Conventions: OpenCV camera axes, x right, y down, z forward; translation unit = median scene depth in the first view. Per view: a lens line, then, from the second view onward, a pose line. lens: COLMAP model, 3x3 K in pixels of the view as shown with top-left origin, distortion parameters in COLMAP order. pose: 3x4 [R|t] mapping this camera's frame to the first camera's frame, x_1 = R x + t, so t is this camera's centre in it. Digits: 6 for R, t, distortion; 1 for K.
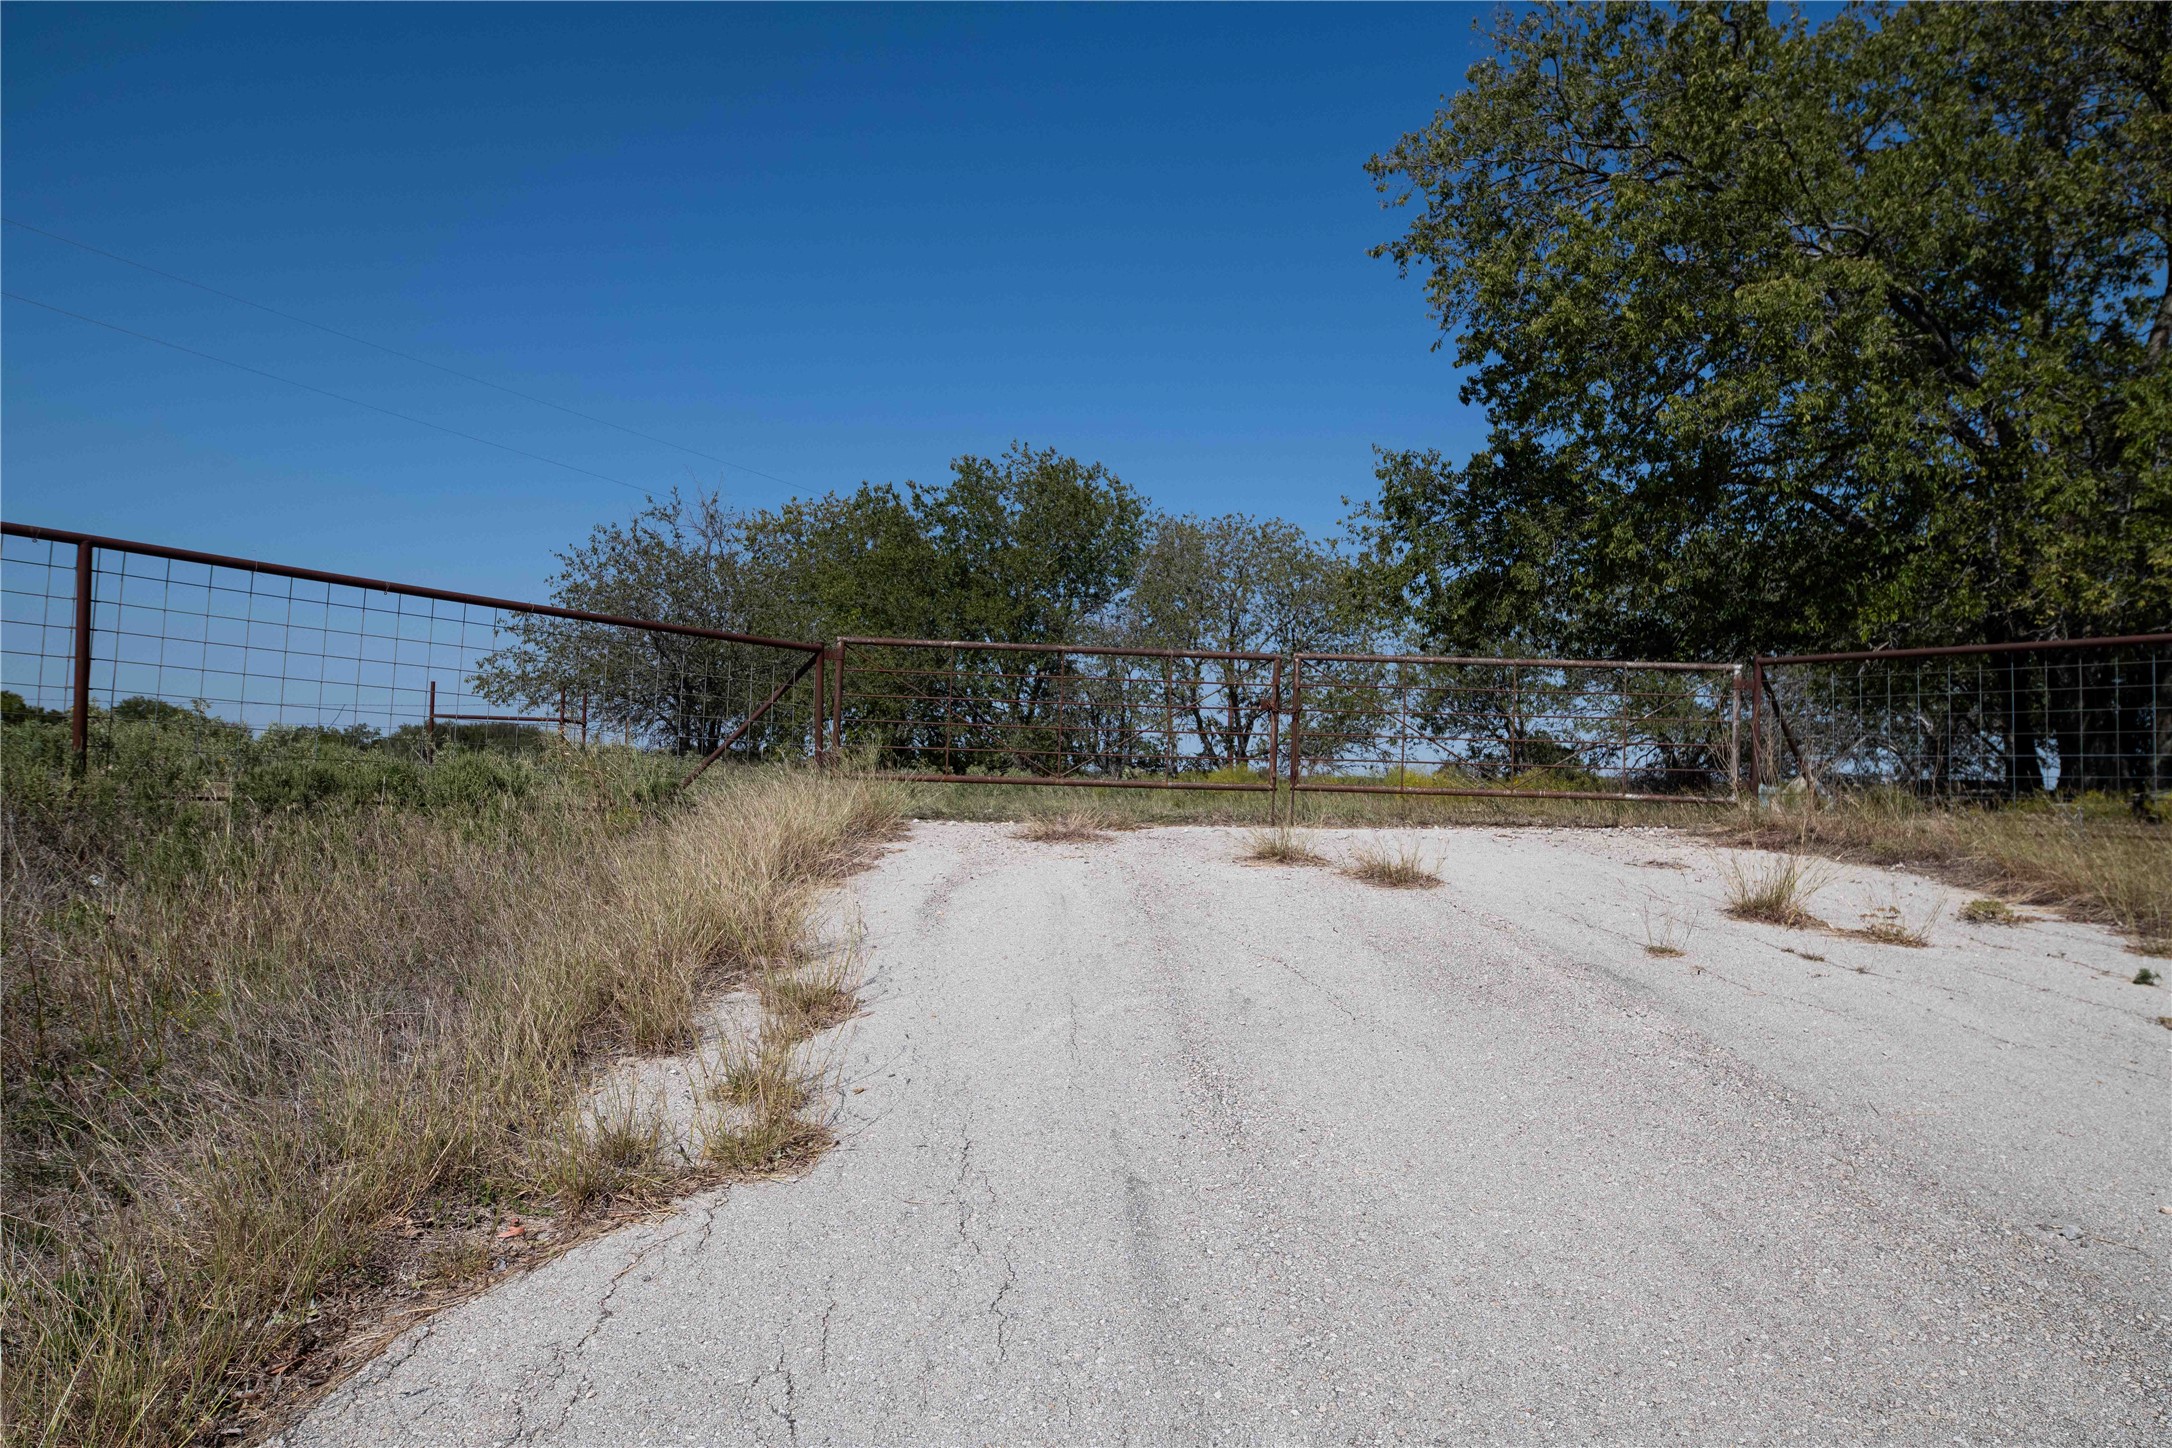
lens RADIAL K [[1501.7, 0, 1089.4], [0, 1501.7, 730.6], [0, 0, 1]] dist [-0.025838, 0.018667]
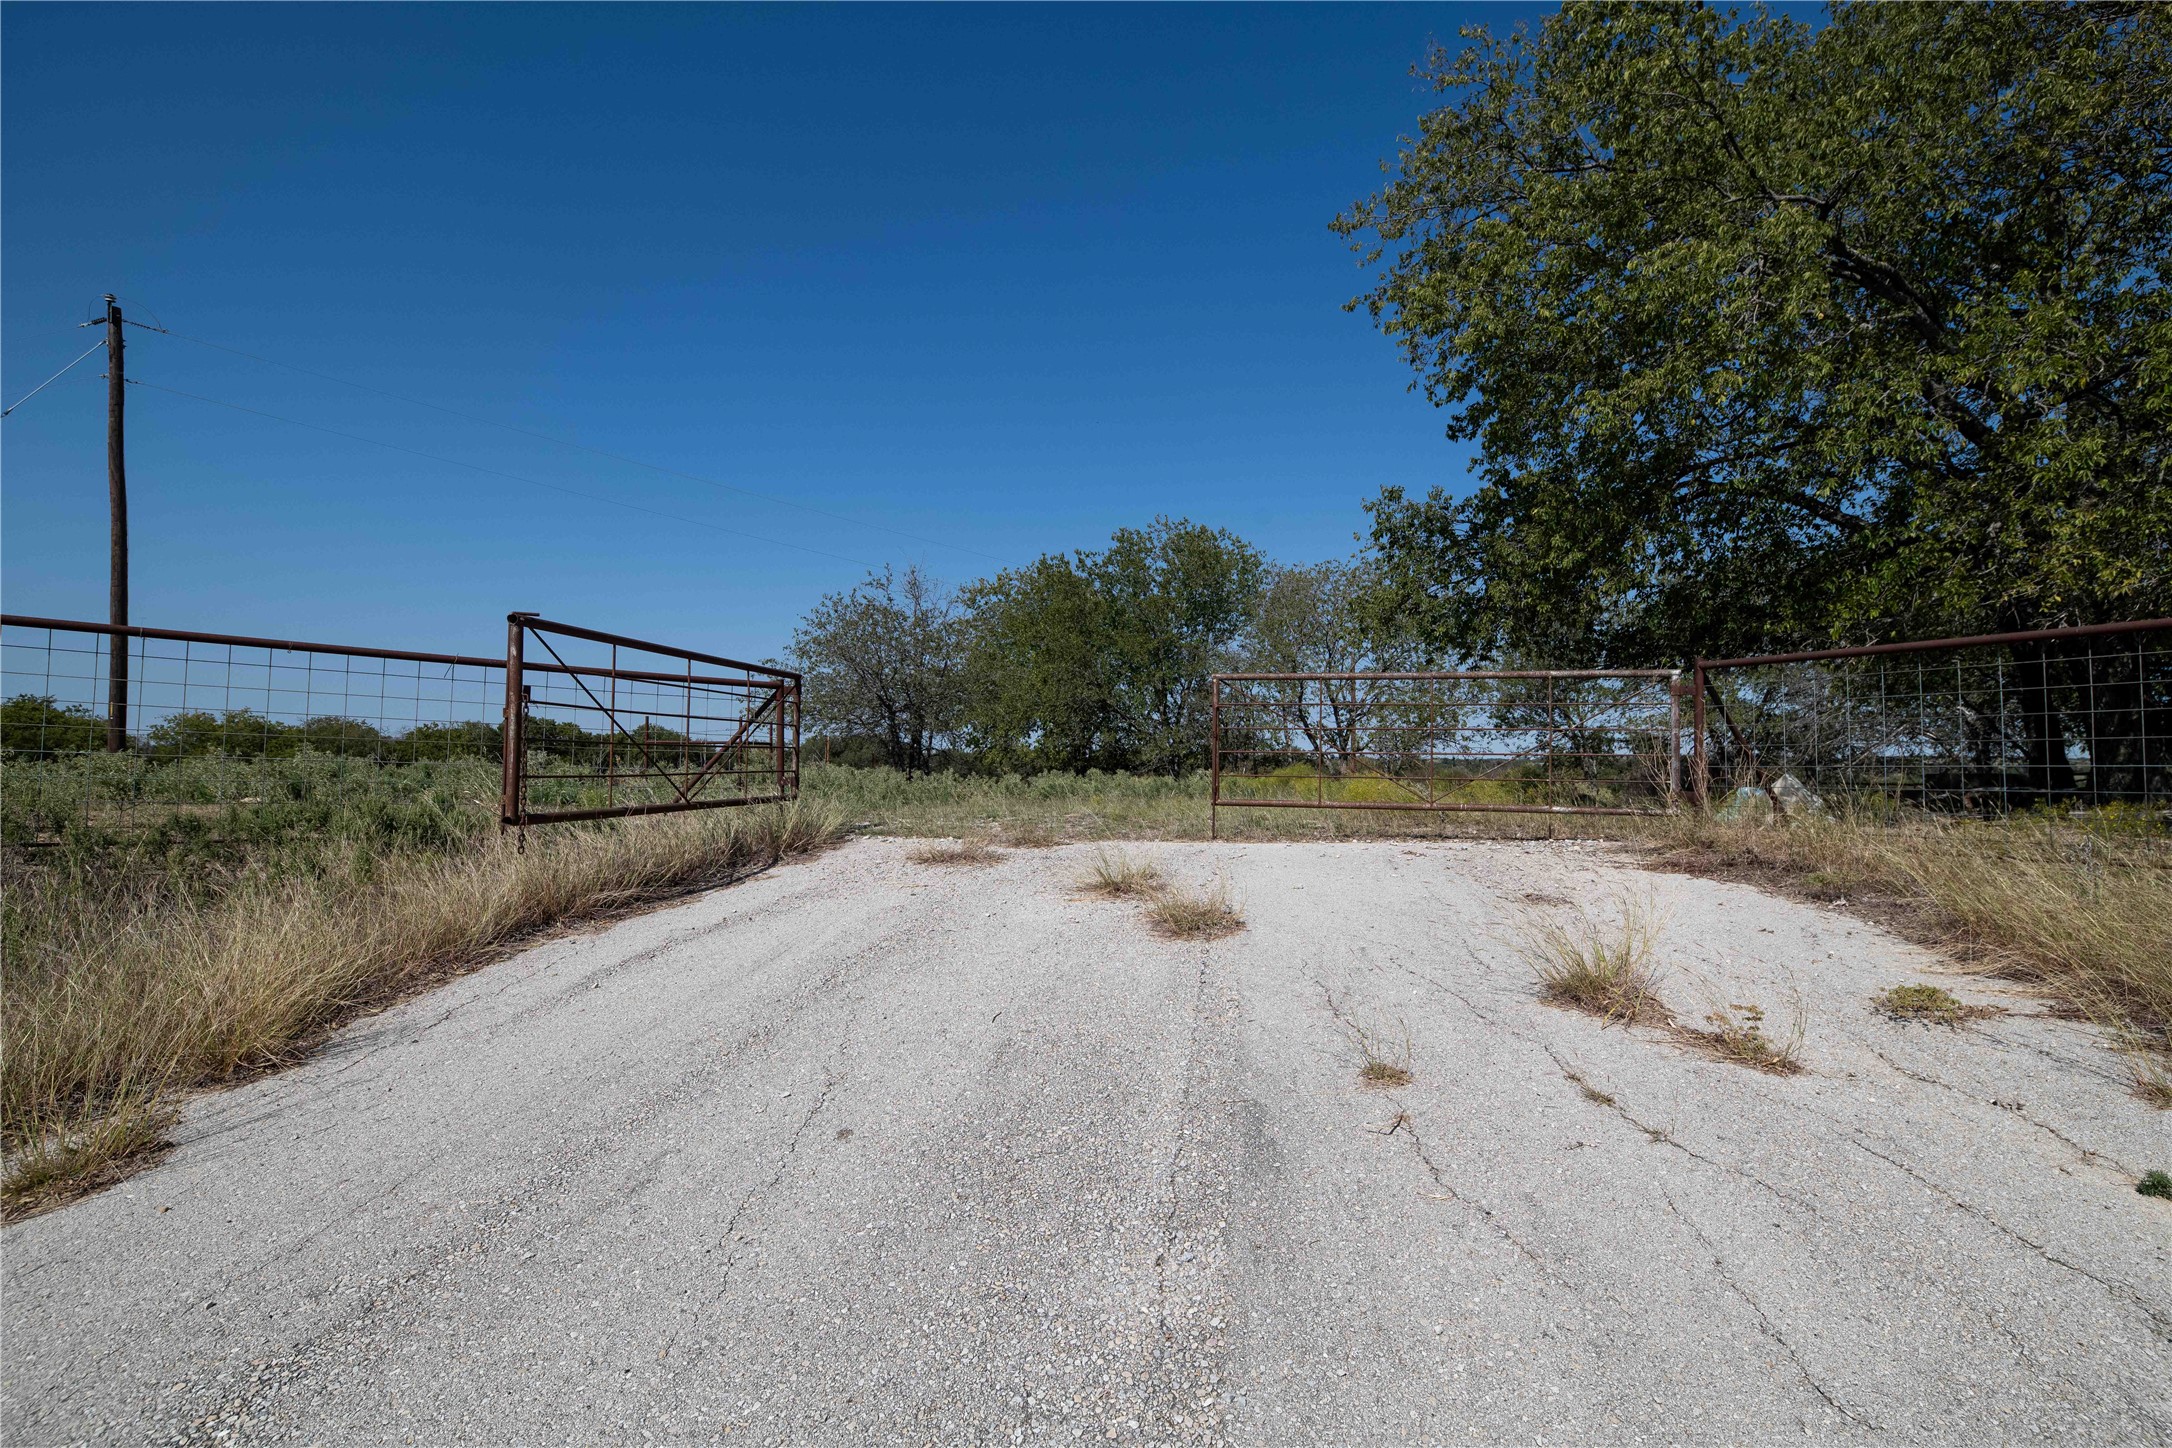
lens RADIAL K [[1038.9, 0, 1094.5], [0, 1038.9, 732.0], [0, 0, 1]] dist [-0.000525, -0.003521]
pose [[0.978105, -0.023821, -0.206743, 0.118129], [0.024282, 0.999705, -0.000308, -0.007707], [0.206689, -0.004719, 0.978395, 0.157486]]
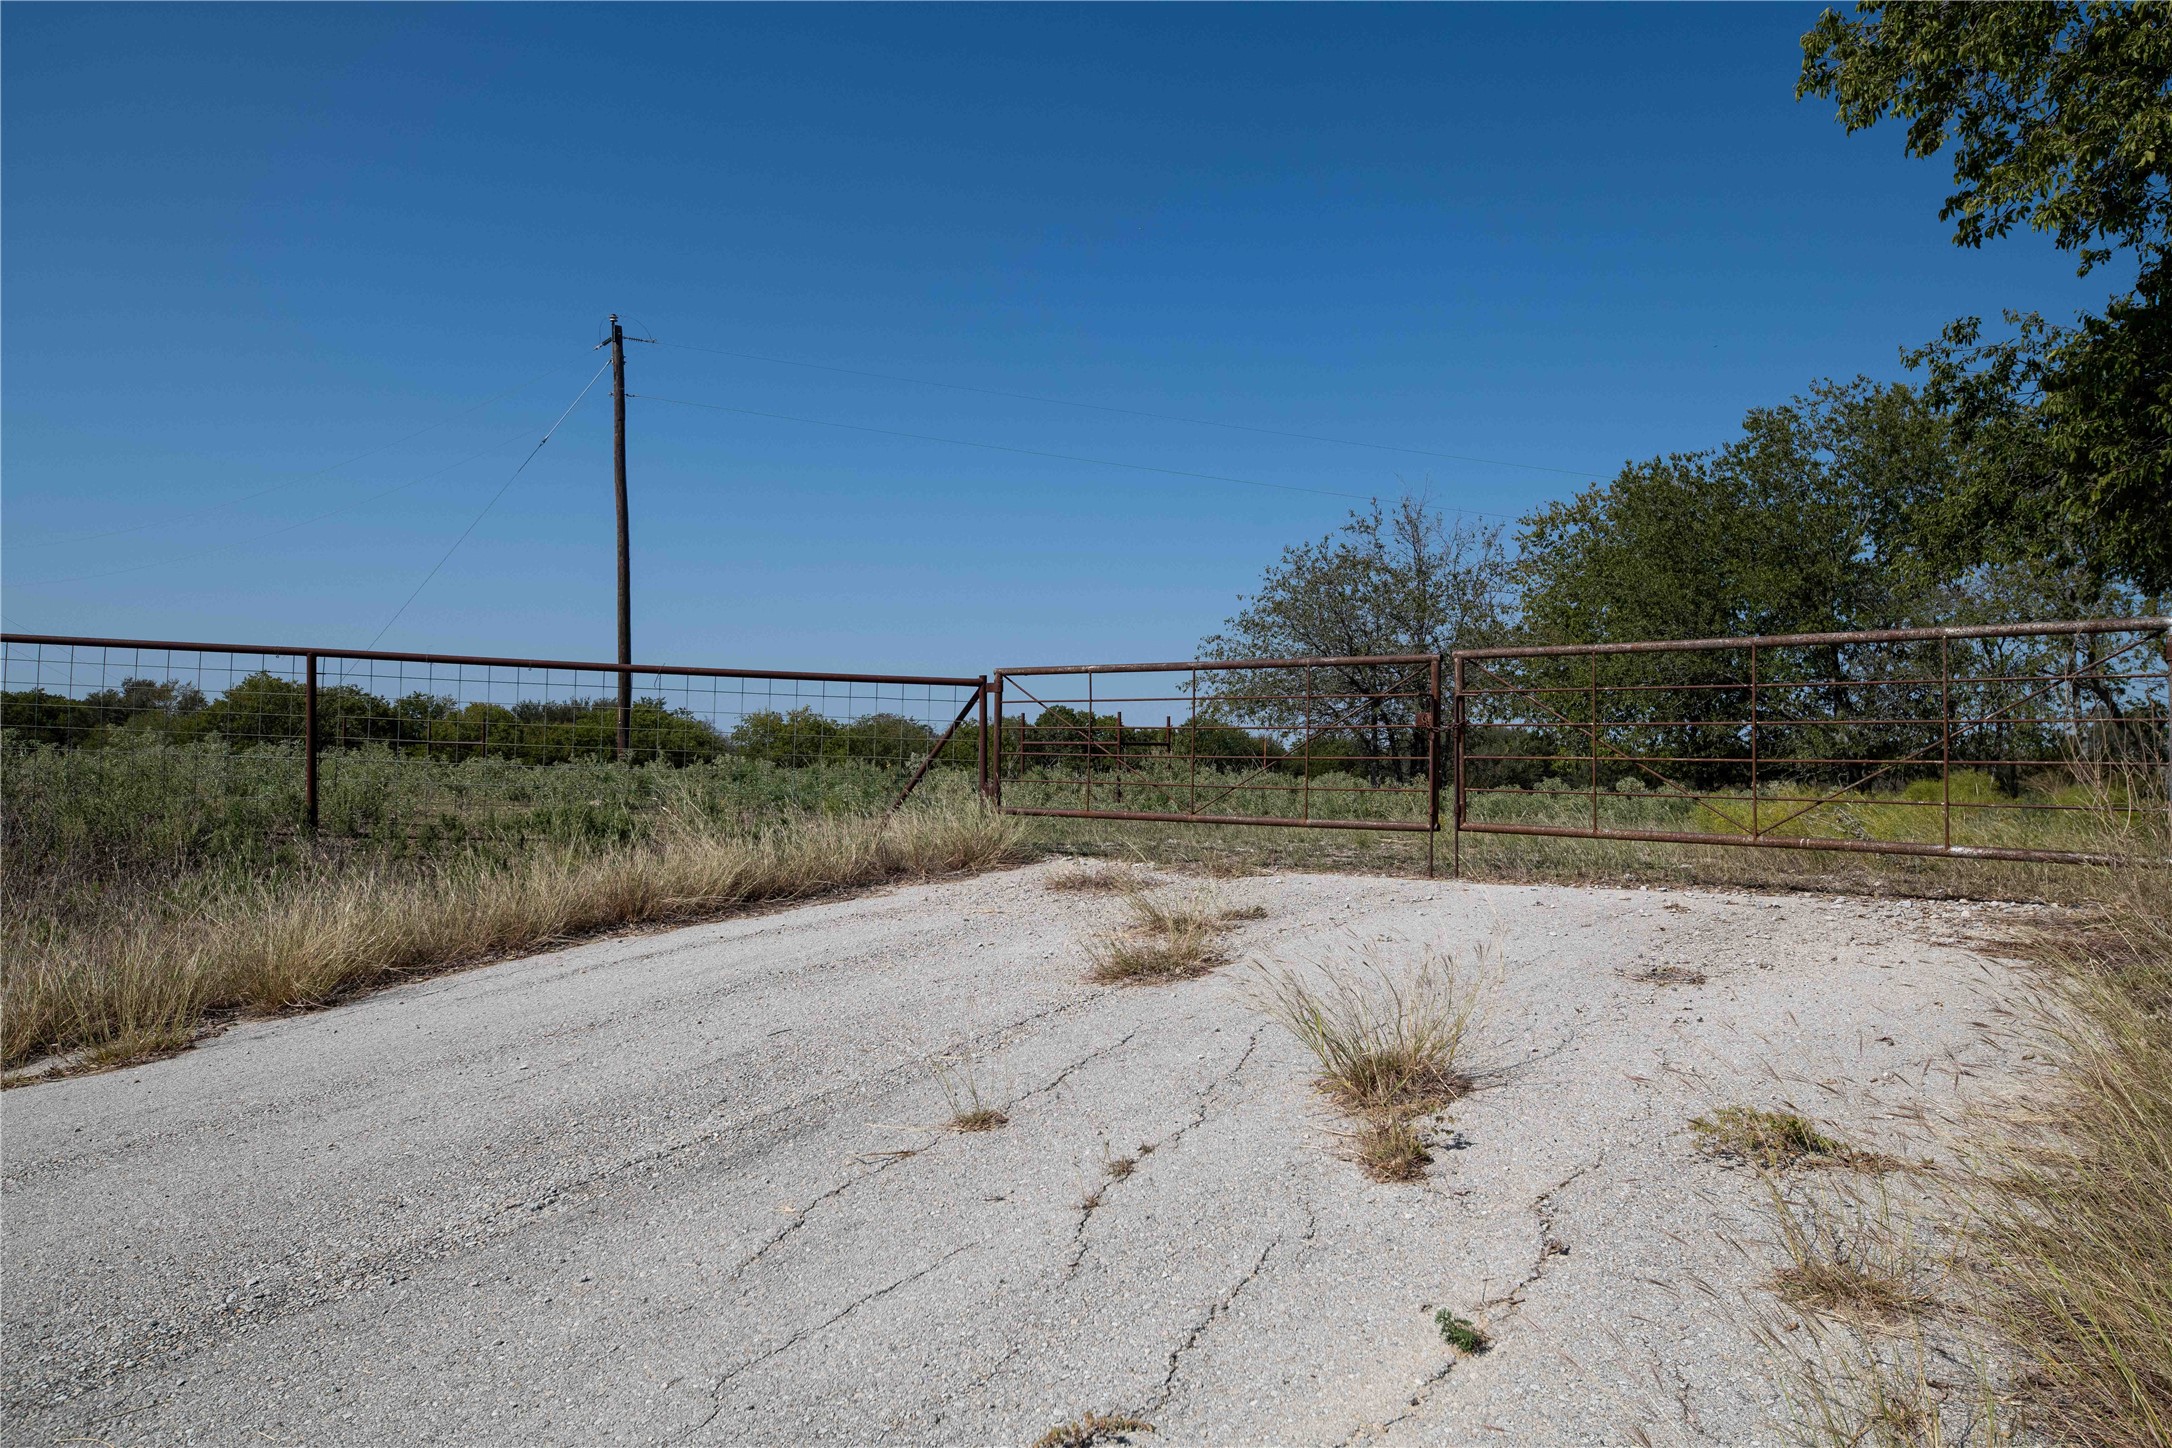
lens RADIAL K [[1501.7, 0, 1101.7], [0, 1501.7, 717.4], [0, 0, 1]] dist [-0.025838, 0.018667]
pose [[0.715870, -0.037433, -0.697230, 0.353563], [0.033491, 0.999253, -0.019262, -0.004734], [0.697430, -0.009562, 0.716589, 0.199114]]
